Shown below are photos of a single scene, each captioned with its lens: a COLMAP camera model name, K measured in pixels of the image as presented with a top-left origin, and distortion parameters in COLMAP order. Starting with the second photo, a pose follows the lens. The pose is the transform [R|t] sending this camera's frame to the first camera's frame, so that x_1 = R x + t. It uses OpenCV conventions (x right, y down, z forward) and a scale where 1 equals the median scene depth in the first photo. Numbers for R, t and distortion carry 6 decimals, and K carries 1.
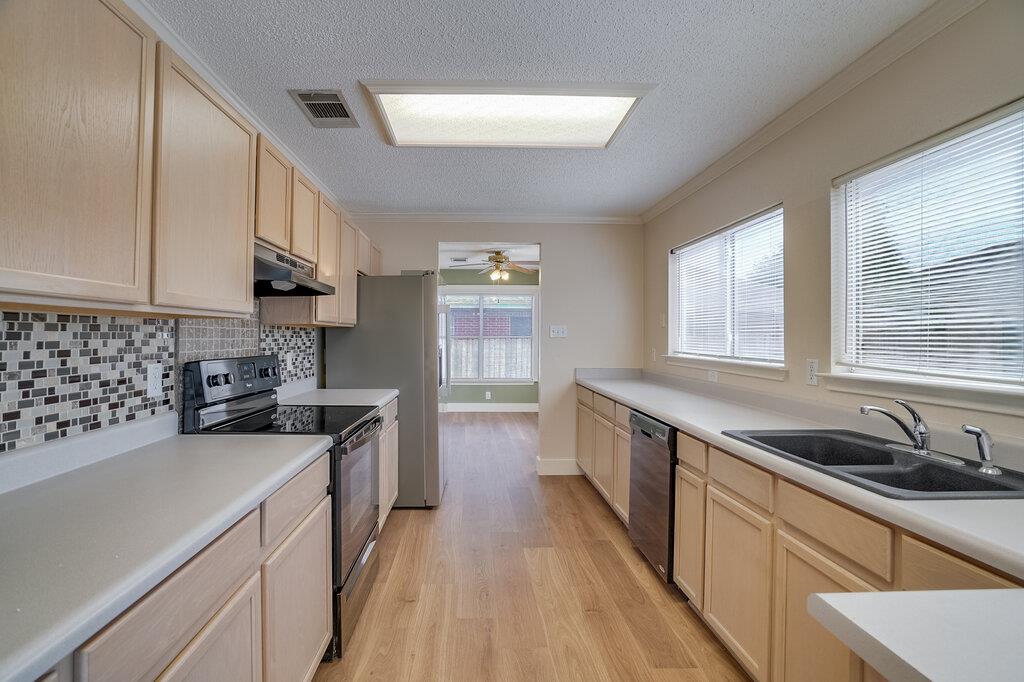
lens RADIAL K [[481.8, 0, 509.5], [0, 481.8, 337.5], [0, 0, 1]] dist [-0.062200, 0.016752]
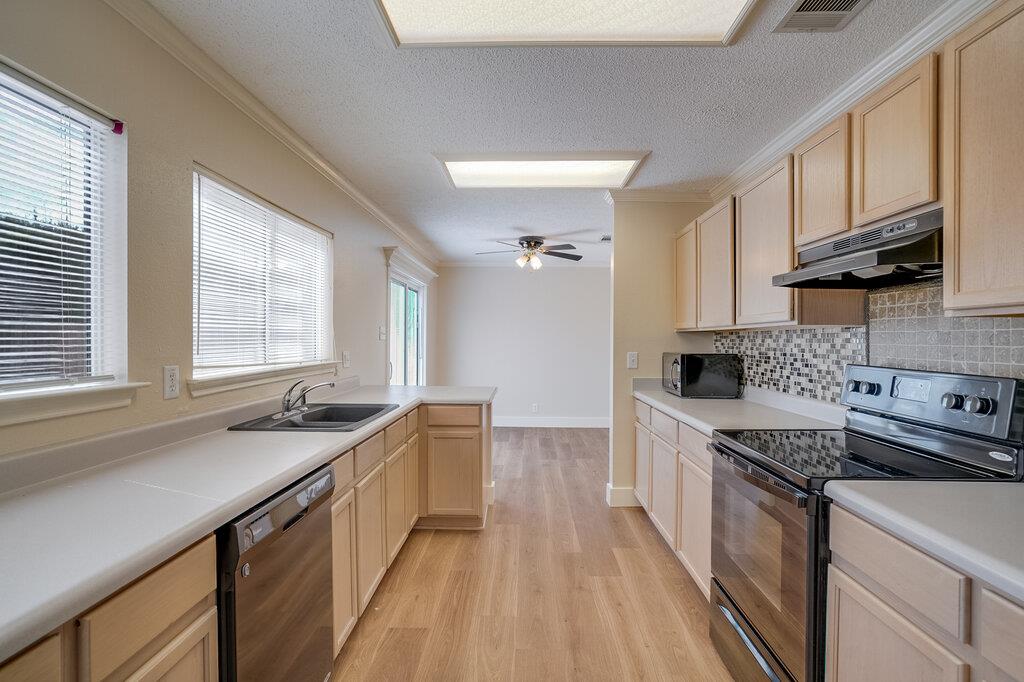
lens RADIAL K [[508.8, 0, 512.0], [0, 508.8, 341.0], [0, 0, 1]] dist [0.000025, -0.000010]
pose [[-0.994189, -0.007010, 0.107416, -0.030800], [-0.006551, 0.999968, 0.004632, -0.004180], [-0.107445, 0.003901, -0.994203, 2.821945]]
